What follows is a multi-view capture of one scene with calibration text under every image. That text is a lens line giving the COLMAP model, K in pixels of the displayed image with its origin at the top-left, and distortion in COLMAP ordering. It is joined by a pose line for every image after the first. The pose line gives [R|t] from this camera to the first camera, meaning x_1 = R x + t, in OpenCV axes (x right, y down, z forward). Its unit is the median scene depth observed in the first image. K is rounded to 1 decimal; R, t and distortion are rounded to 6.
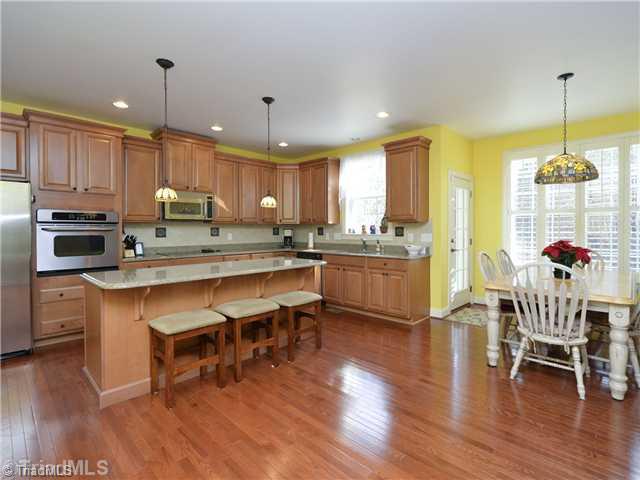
lens RADIAL K [[314.8, 0, 319.7], [0, 314.8, 233.5], [0, 0, 1]] dist [-0.001012, -0.000345]
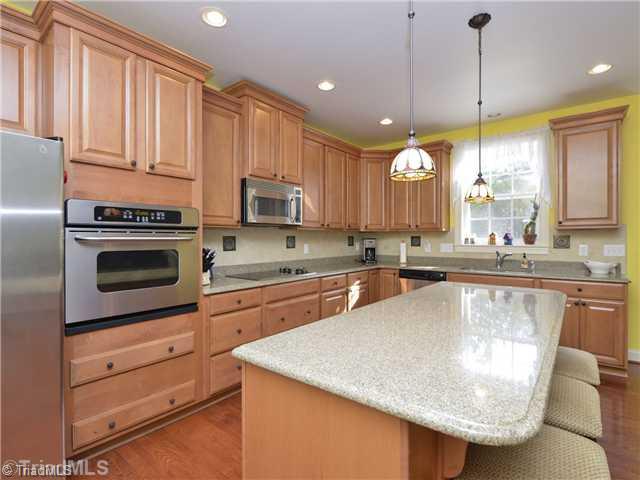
lens RADIAL K [[323.9, 0, 320.0], [0, 323.9, 240.0], [0, 0, 1]] dist [-0.000454, -0.000217]
pose [[0.994877, -0.001487, 0.101086, -0.410143], [0.002396, 0.999958, -0.008875, -0.005155], [-0.101068, 0.009072, 0.994838, 0.333623]]
